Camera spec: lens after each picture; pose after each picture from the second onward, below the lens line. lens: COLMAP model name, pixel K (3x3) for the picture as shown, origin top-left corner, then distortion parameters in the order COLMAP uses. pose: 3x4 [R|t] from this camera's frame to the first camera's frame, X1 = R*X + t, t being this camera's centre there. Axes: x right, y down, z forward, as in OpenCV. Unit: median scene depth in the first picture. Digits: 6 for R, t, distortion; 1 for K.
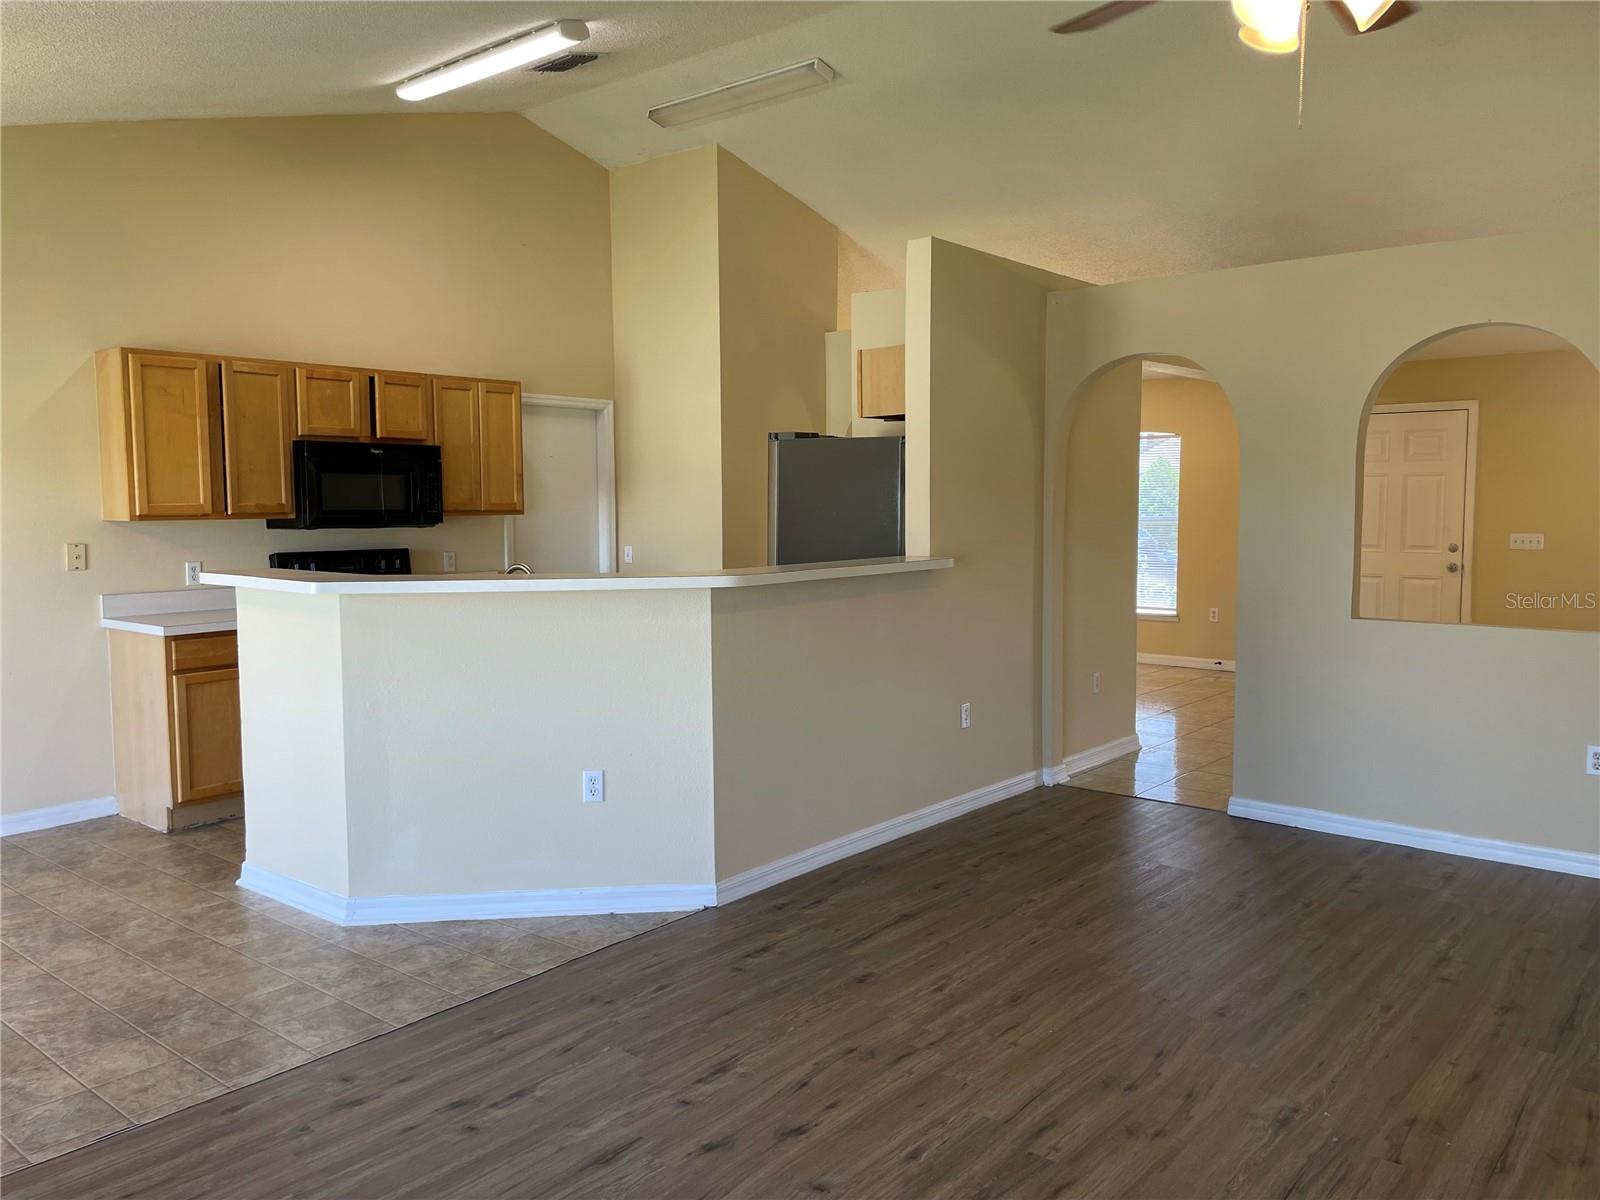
lens RADIAL K [[1216.2, 0, 801.1], [0, 1216.2, 579.6], [0, 0, 1]] dist [0.091655, -0.119498]
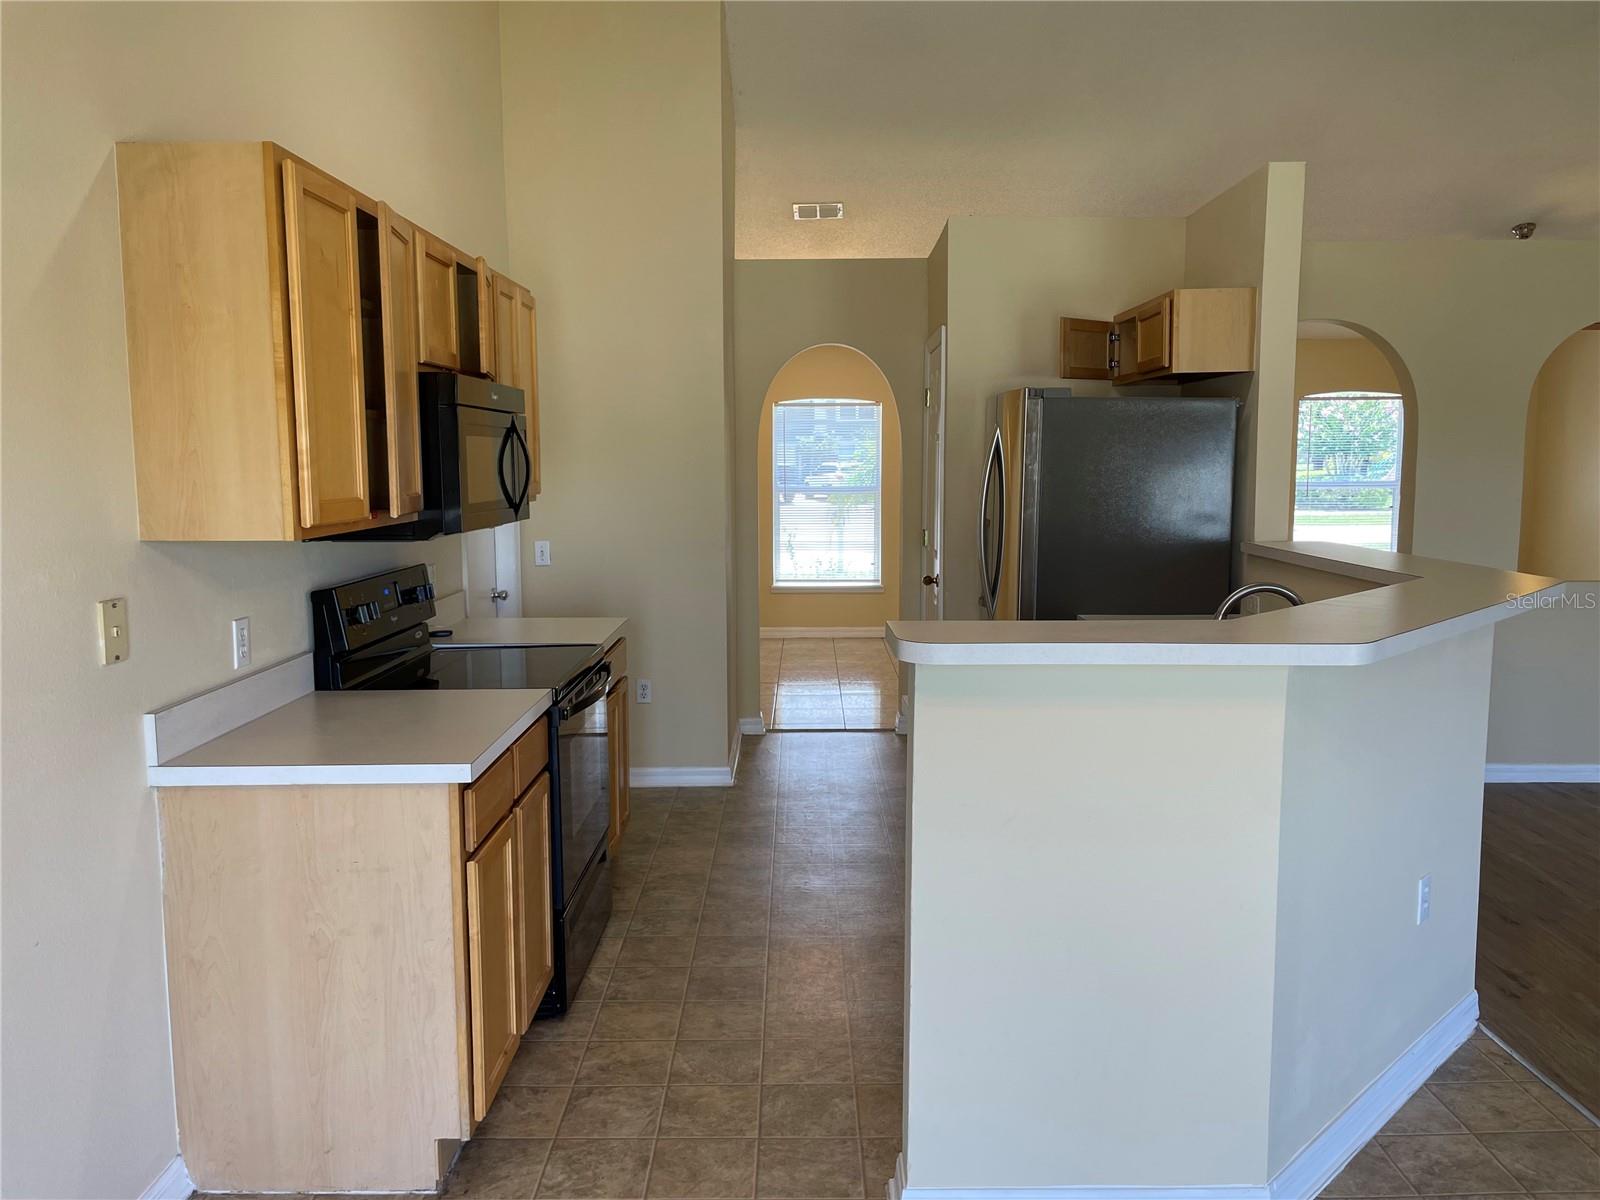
lens RADIAL K [[1216.2, 0, 801.1], [0, 1216.2, 579.6], [0, 0, 1]] dist [0.091655, -0.119498]
pose [[0.766065, -0.062915, 0.639677, -1.028403], [0.043391, 0.997990, 0.046193, -0.068781], [-0.641297, -0.007630, 0.767255, 0.811186]]
